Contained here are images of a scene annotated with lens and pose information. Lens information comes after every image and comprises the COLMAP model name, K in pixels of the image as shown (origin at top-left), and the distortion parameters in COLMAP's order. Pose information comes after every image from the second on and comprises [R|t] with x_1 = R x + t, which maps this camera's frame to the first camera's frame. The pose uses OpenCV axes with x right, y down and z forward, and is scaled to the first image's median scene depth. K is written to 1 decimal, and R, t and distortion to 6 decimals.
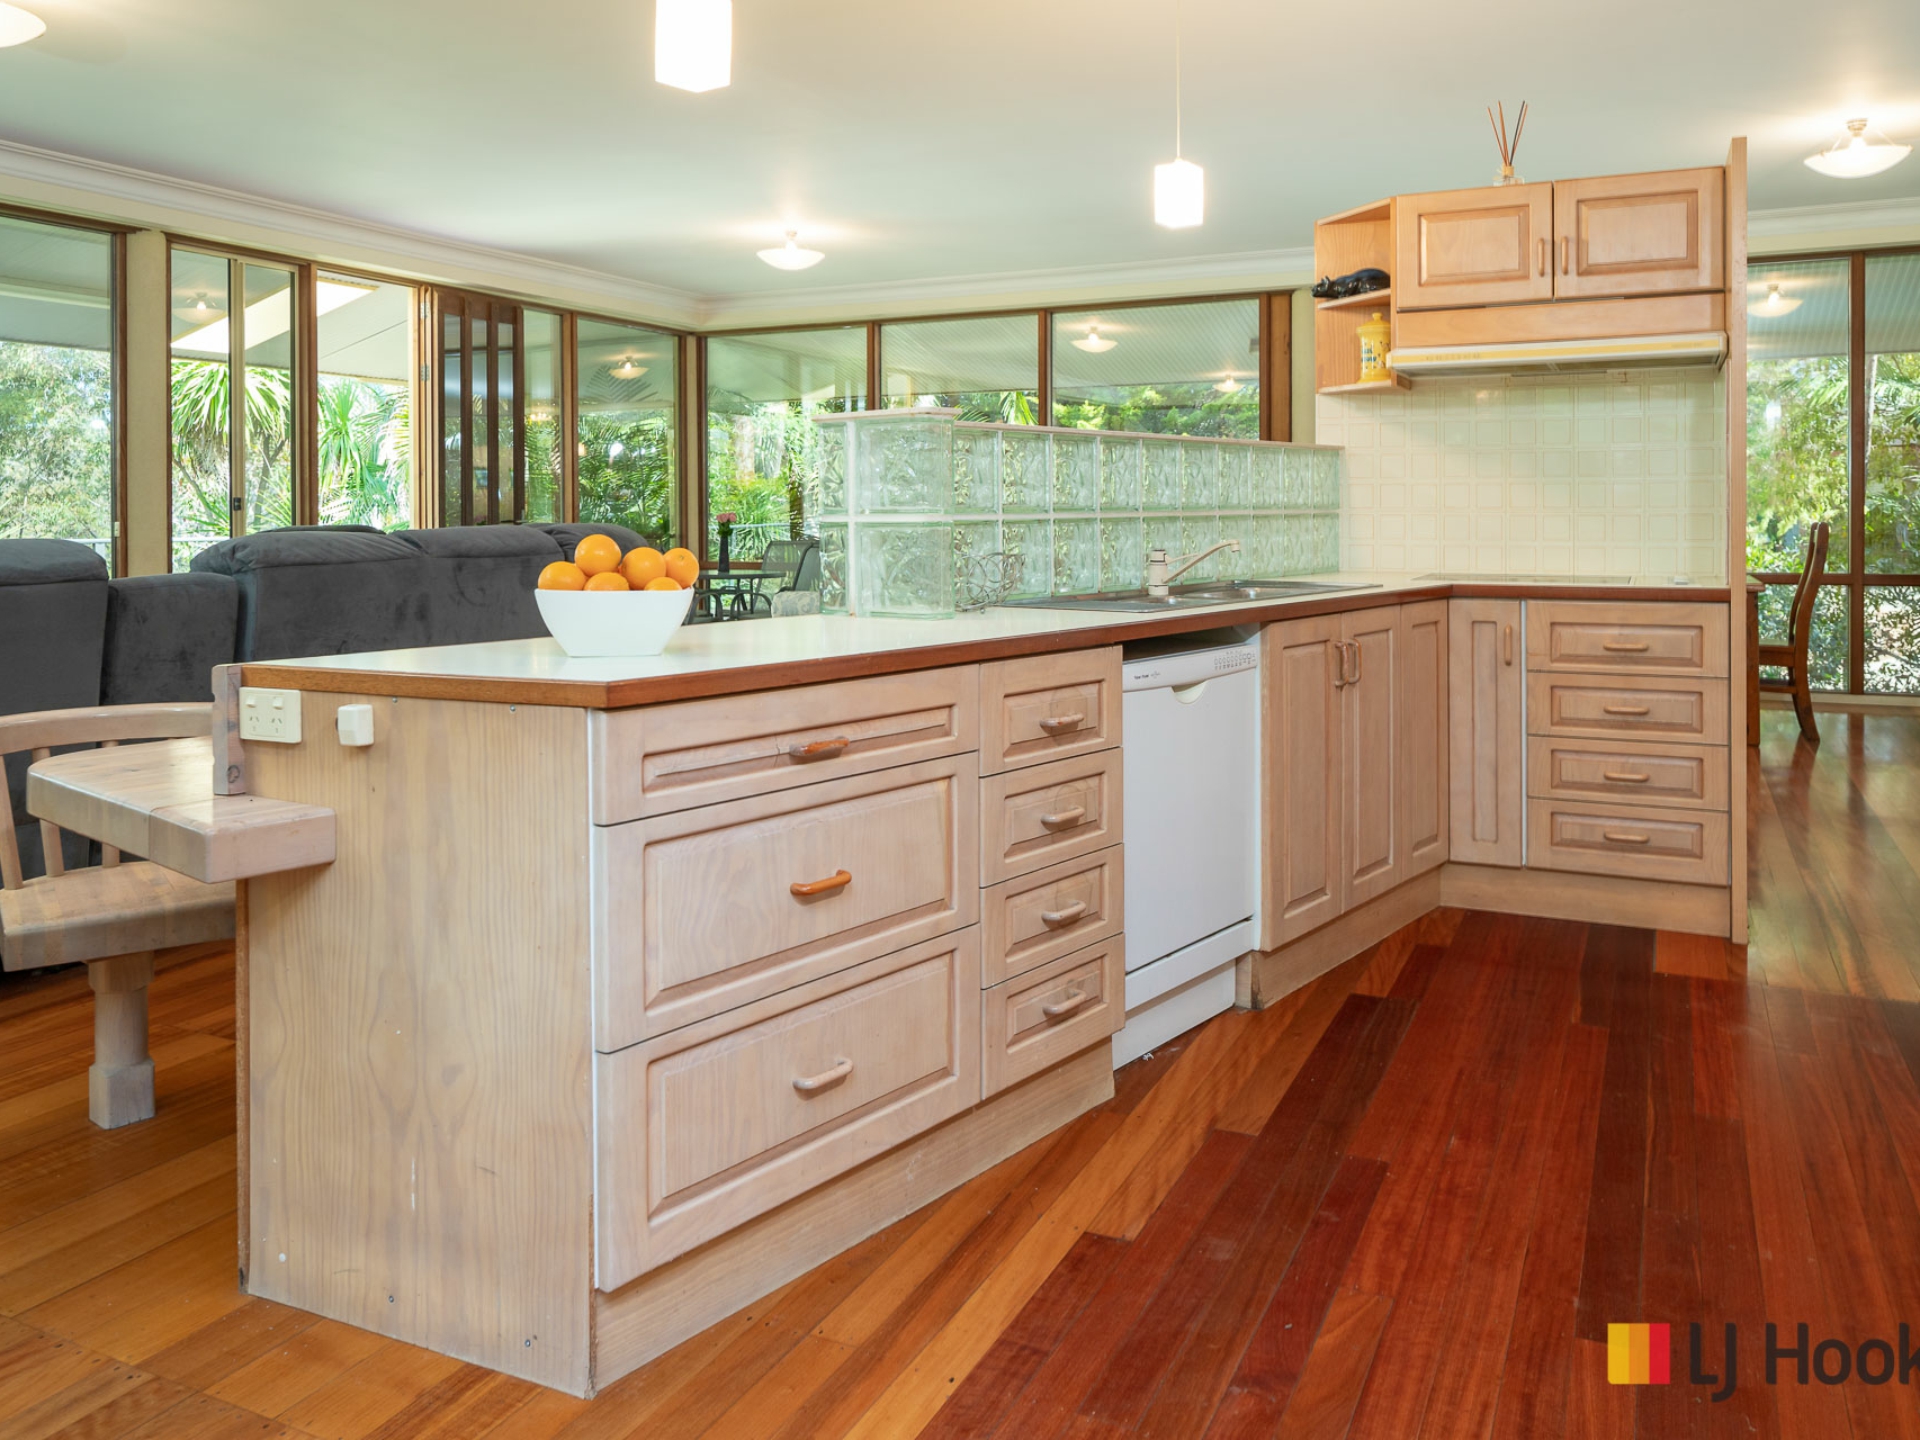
lens RADIAL K [[1458.9, 0, 960.0], [0, 1458.9, 720.0], [0, 0, 1]] dist [-0.188797, 0.000114]
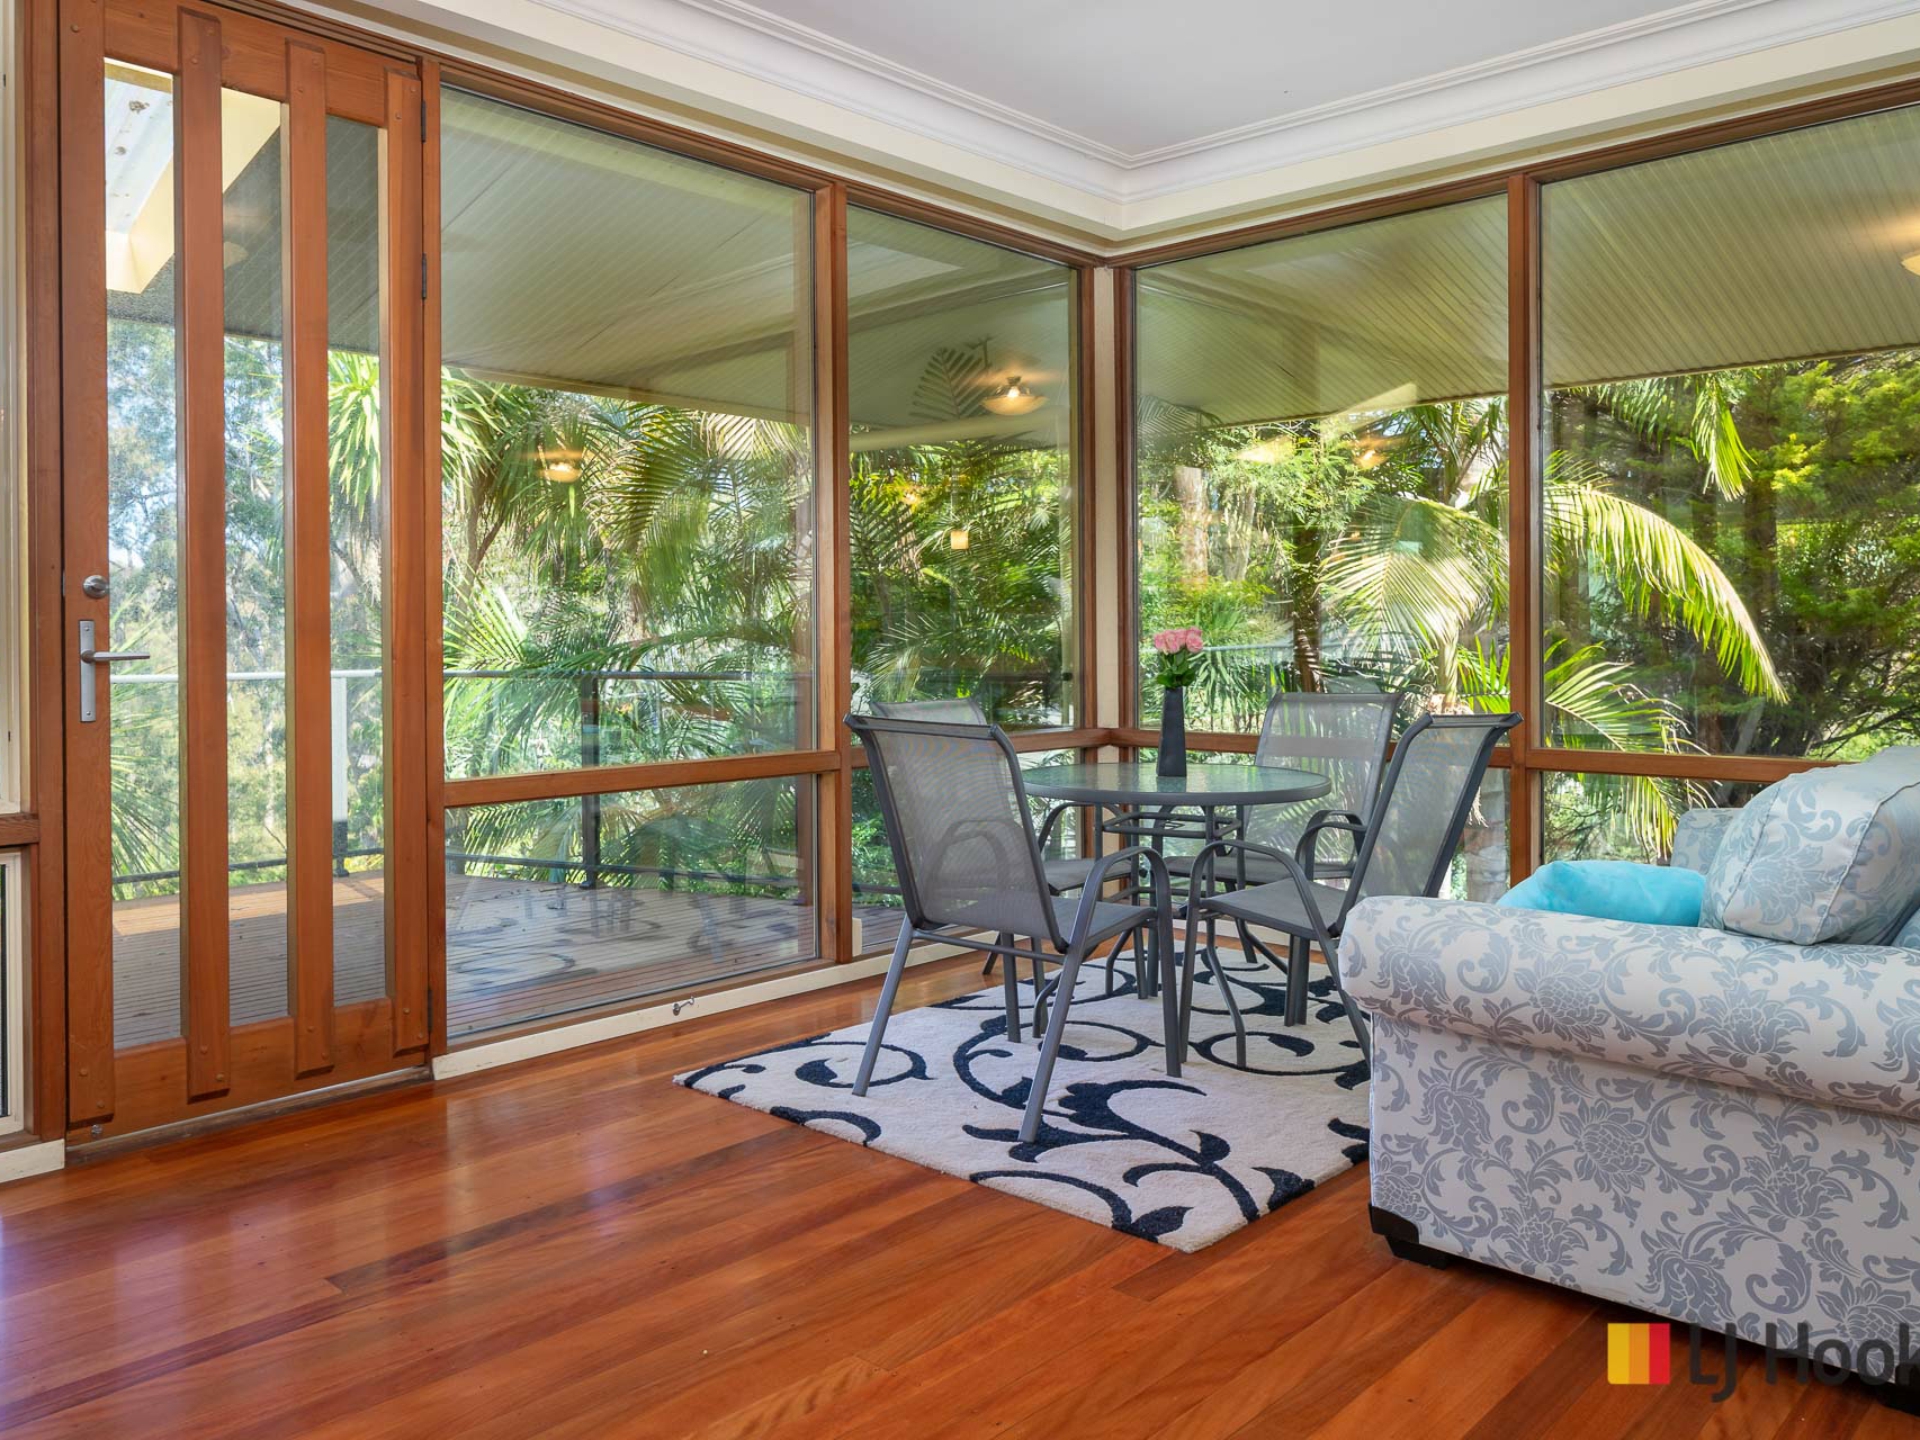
lens RADIAL K [[1458.9, 0, 960.0], [0, 1458.9, 720.0], [0, 0, 1]] dist [-0.188797, 0.000114]
pose [[0.956015, 0.010802, -0.293119, -0.076866], [-0.034382, 0.996560, -0.075412, -0.064303], [0.291296, 0.082173, 0.953097, 0.454557]]
